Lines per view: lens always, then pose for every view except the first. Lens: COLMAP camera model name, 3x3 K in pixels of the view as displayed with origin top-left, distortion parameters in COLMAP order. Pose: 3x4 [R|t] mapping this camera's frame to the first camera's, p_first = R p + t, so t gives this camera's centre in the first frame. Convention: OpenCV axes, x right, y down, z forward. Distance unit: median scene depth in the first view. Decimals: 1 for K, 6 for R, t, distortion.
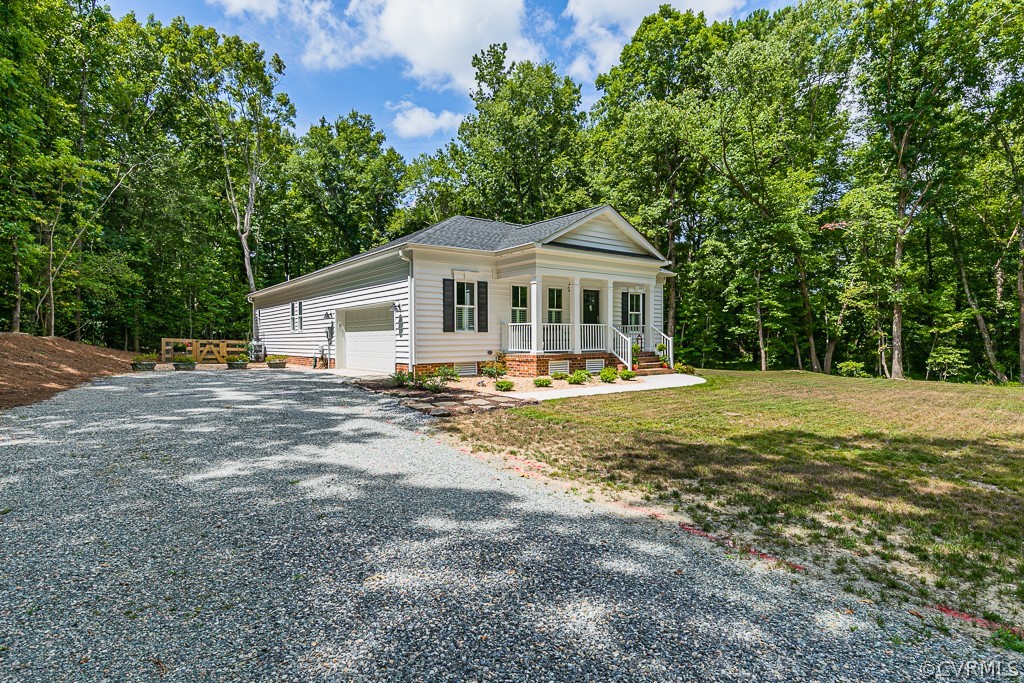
lens RADIAL K [[546.1, 0, 512.0], [0, 546.1, 341.5], [0, 0, 1]] dist [0.001253, 0.000386]
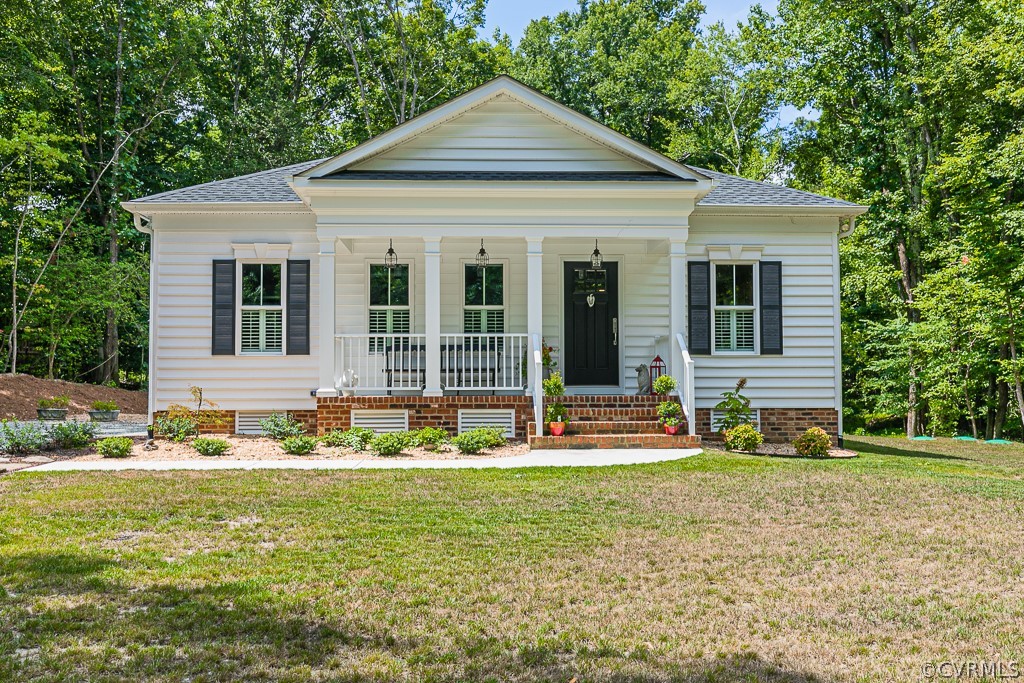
lens RADIAL K [[970.5, 0, 512.0], [0, 970.5, 341.5], [0, 0, 1]] dist [0.002355, -0.005798]
pose [[0.819589, -0.021474, -0.572550, 0.645933], [-0.000519, 0.999269, -0.038221, 0.006630], [0.572952, 0.031623, 0.818979, 0.334380]]
